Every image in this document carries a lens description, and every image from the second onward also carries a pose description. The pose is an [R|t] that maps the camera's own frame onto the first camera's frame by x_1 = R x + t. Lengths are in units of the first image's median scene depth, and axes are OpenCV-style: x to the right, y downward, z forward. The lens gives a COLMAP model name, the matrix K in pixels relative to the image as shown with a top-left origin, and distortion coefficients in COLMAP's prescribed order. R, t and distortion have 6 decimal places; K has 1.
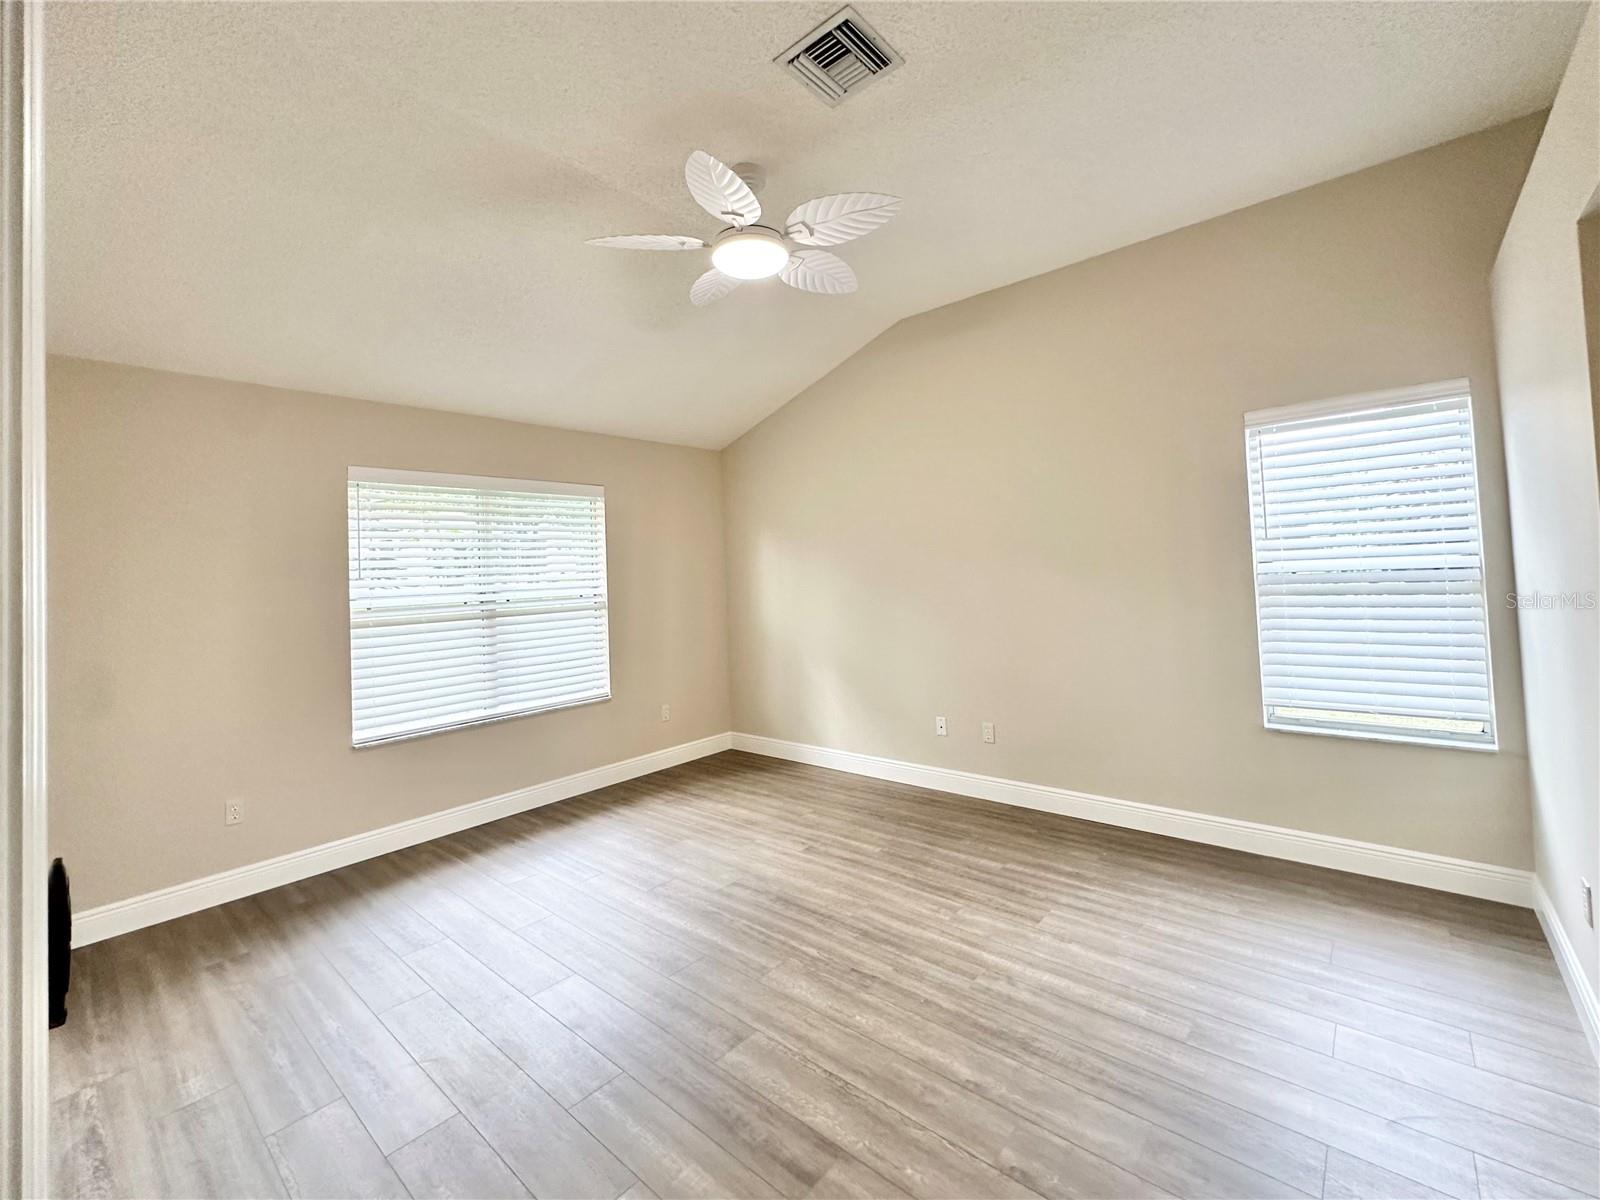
lens RADIAL K [[683.5, 0, 788.0], [0, 683.5, 583.6], [0, 0, 1]] dist [0.001715, 0.000309]
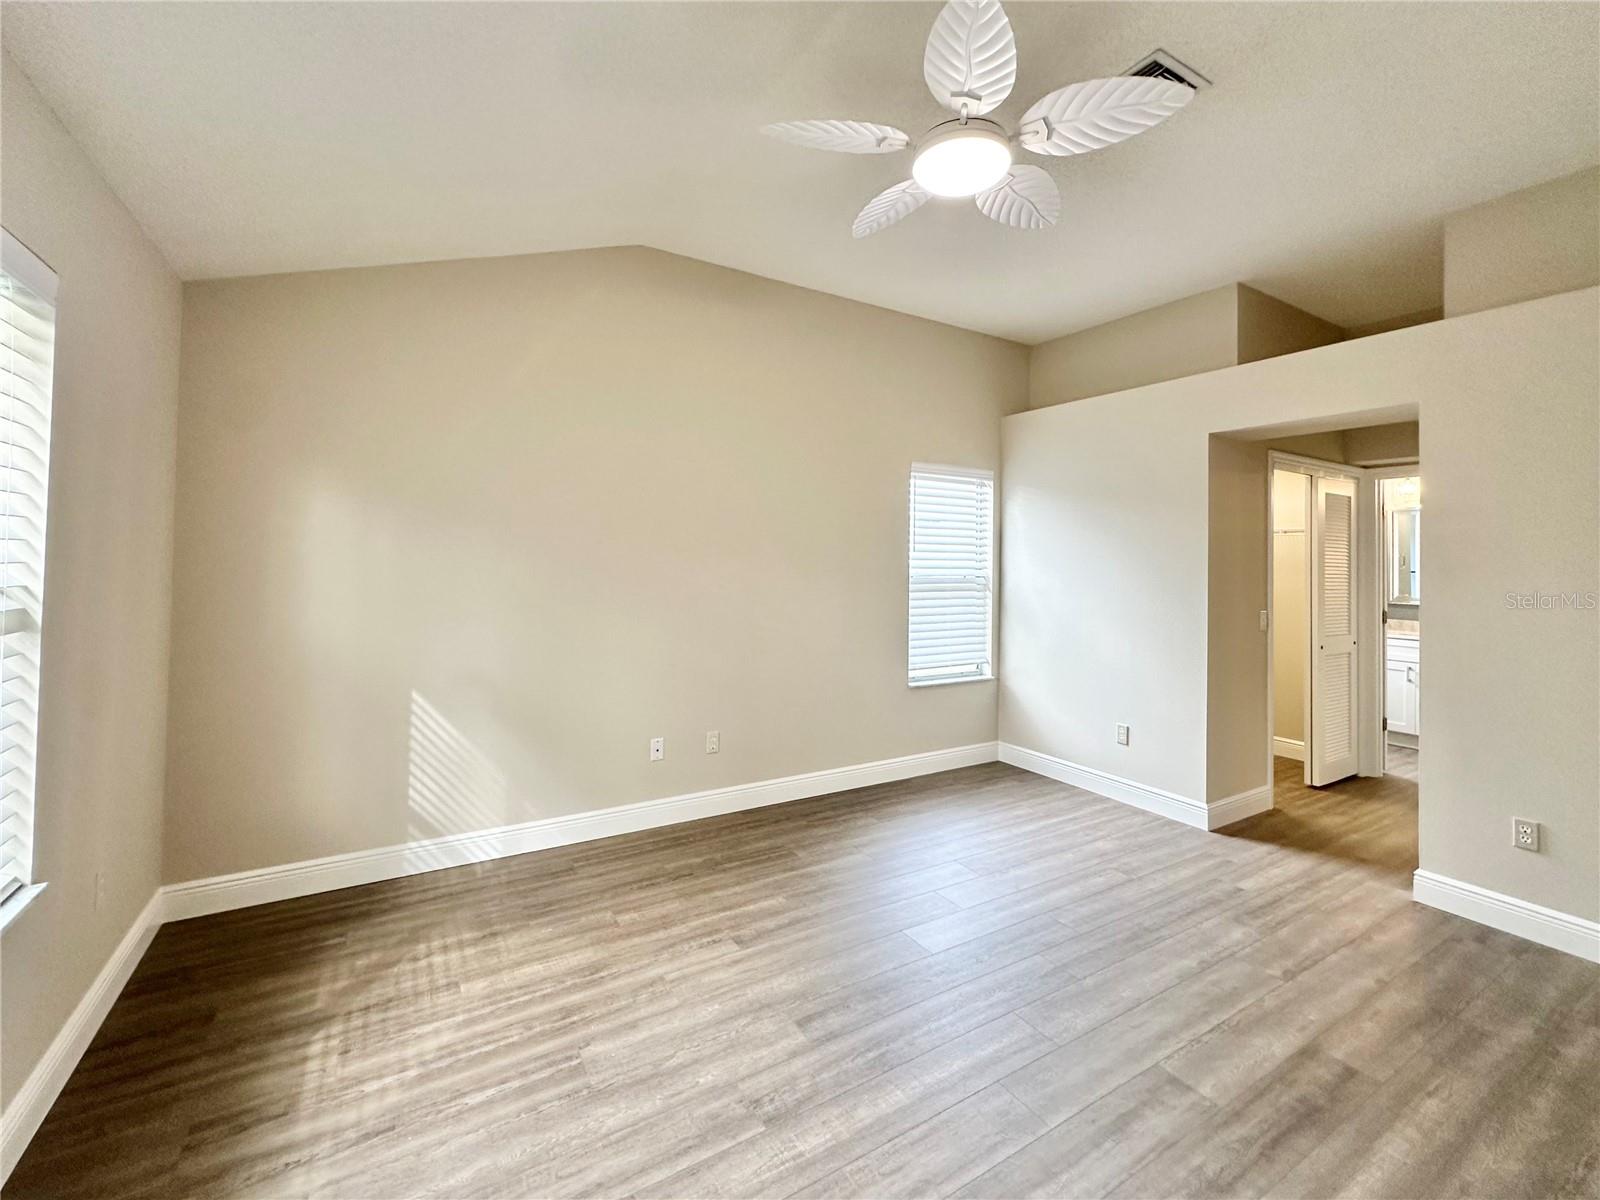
lens RADIAL K [[694.4, 0, 799.0], [0, 694.4, 563.1], [0, 0, 1]] dist [-0.001521, 0.000827]
pose [[0.285447, 0.043468, 0.957408, -0.781011], [-0.015193, 0.999051, -0.040828, 0.020807], [-0.958274, -0.002892, 0.285836, 0.850127]]
